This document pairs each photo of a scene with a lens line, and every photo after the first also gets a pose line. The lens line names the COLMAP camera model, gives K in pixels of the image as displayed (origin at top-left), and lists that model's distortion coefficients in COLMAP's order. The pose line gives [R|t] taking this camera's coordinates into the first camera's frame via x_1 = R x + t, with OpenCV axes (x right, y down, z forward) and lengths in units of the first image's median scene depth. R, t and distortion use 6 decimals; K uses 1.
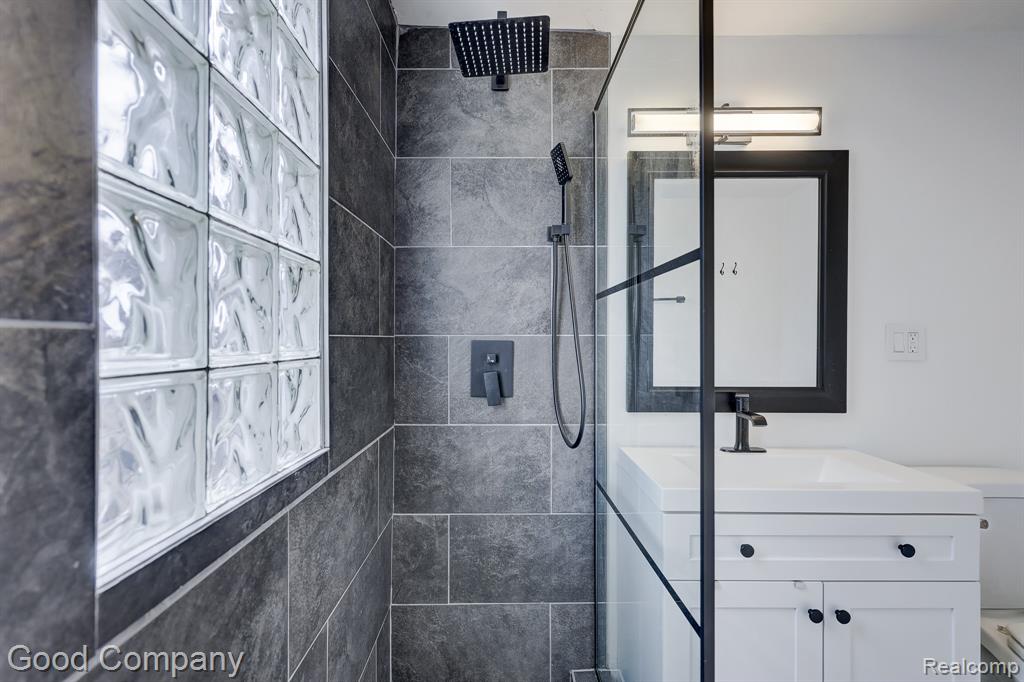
lens RADIAL K [[464.0, 0, 511.5], [0, 464.0, 342.0], [0, 0, 1]] dist [-0.000828, 0.000176]
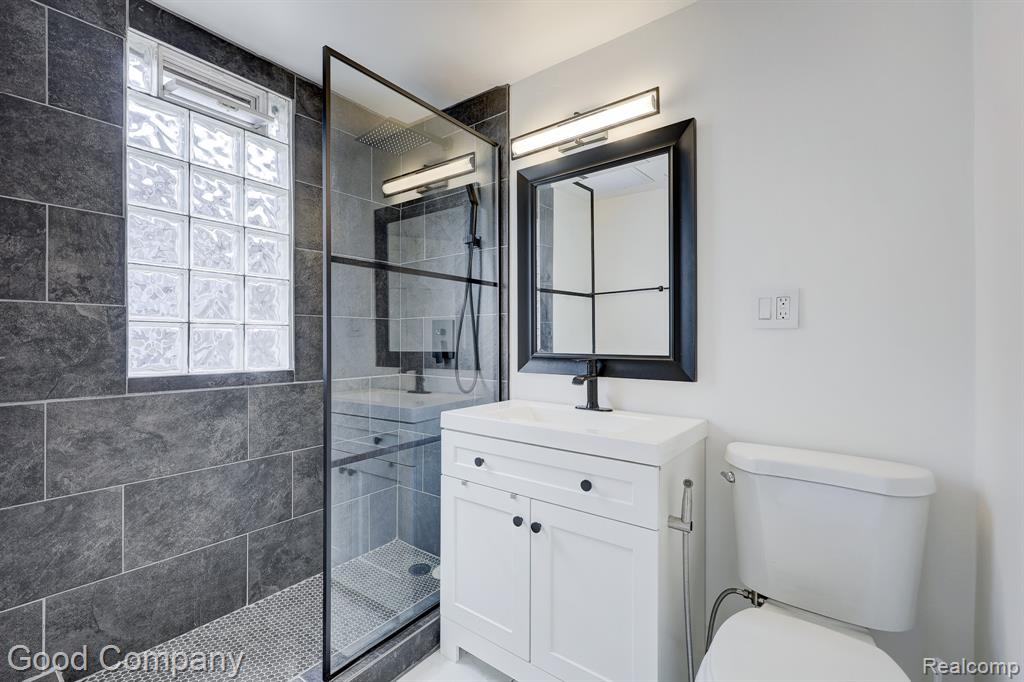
lens RADIAL K [[450.2, 0, 517.3], [0, 450.2, 339.3], [0, 0, 1]] dist [0.001392, -0.000115]
pose [[0.795095, -0.005684, -0.606458, 1.017545], [0.000160, 0.999958, -0.009162, 0.071415], [0.606485, 0.007187, 0.795063, 0.004945]]
